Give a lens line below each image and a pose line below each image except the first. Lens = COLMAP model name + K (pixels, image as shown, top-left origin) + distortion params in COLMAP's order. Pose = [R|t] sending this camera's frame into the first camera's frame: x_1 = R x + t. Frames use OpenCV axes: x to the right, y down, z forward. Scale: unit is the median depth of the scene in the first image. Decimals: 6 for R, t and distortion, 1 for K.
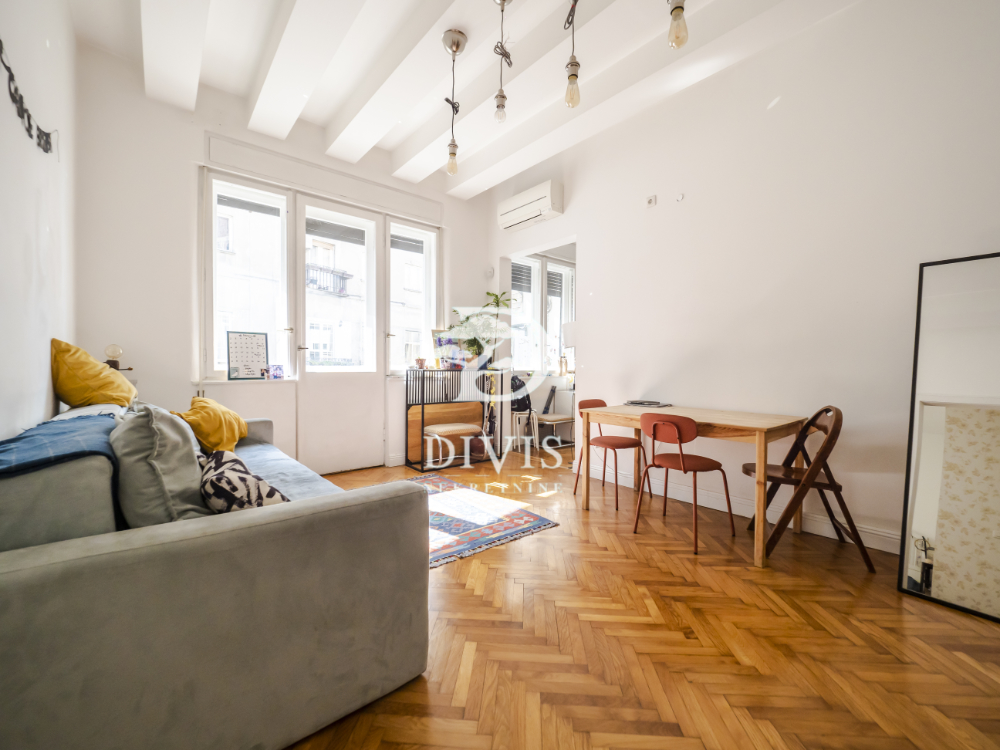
lens RADIAL K [[426.6, 0, 517.0], [0, 426.6, 371.8], [0, 0, 1]] dist [-0.014731, 0.000015]
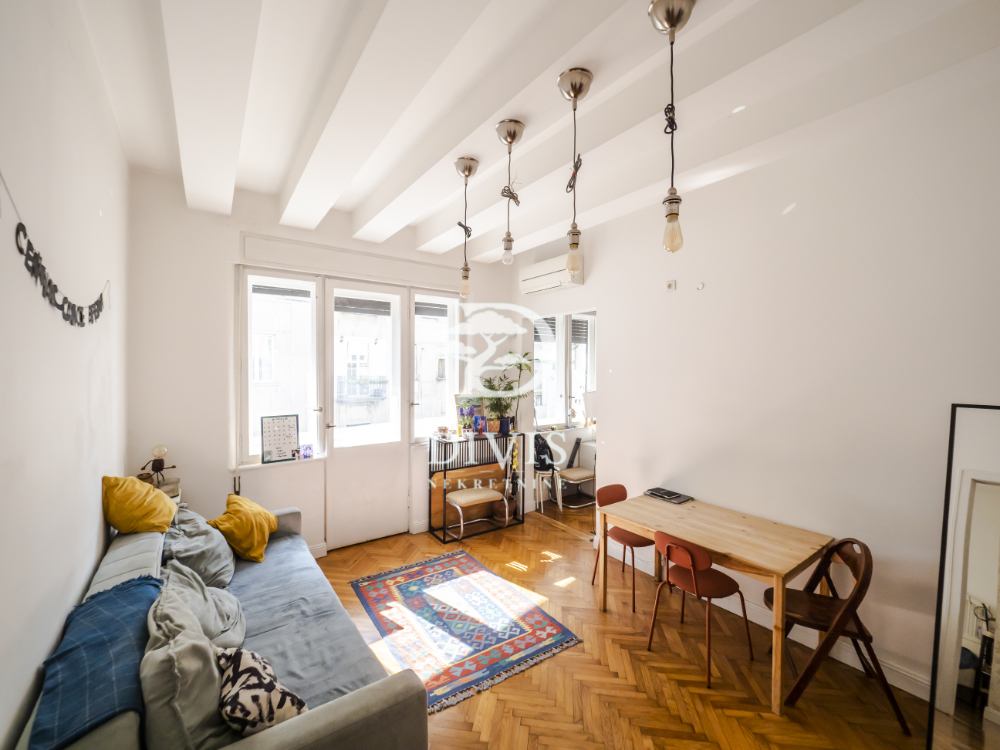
lens RADIAL K [[429.6, 0, 515.3], [0, 429.6, 370.6], [0, 0, 1]] dist [-0.013319, 0.000184]
pose [[0.996504, -0.002243, -0.083513, 0.039981], [0.001528, 0.999962, -0.008628, -0.200901], [0.083529, 0.008470, 0.996469, -0.015554]]
